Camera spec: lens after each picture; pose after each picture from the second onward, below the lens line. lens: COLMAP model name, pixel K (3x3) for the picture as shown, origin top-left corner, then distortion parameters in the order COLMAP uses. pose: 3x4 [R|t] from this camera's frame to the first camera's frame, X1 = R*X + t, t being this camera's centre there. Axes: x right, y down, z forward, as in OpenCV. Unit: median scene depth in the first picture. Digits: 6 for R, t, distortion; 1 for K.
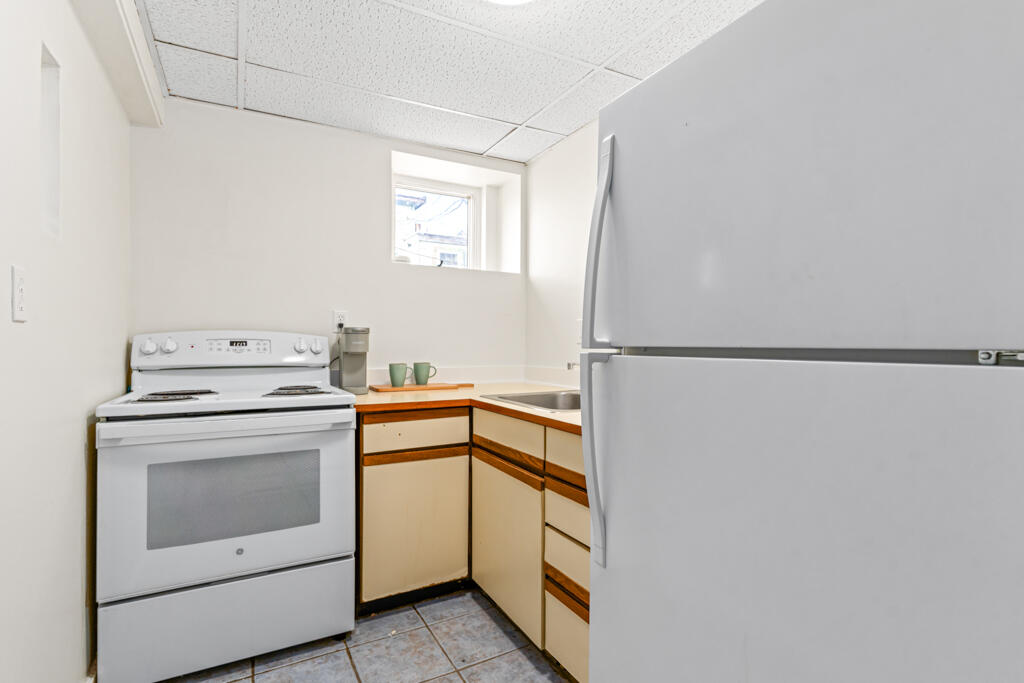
lens RADIAL K [[498.1, 0, 511.2], [0, 498.1, 335.9], [0, 0, 1]] dist [0.001484, 0.000152]
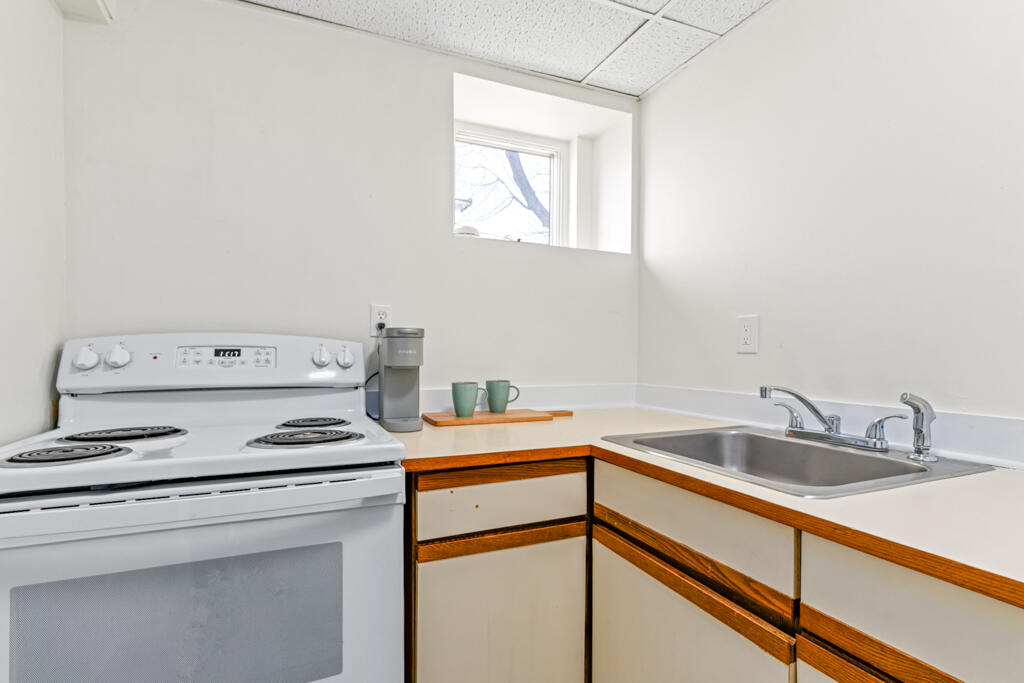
lens RADIAL K [[517.2, 0, 529.0], [0, 517.2, 343.7], [0, 0, 1]] dist [-0.003055, -0.000611]
pose [[0.998283, 0.000118, -0.058573, -0.116031], [-0.000006, 0.999998, 0.001921, 0.002388], [0.058573, -0.001917, 0.998281, 0.357906]]
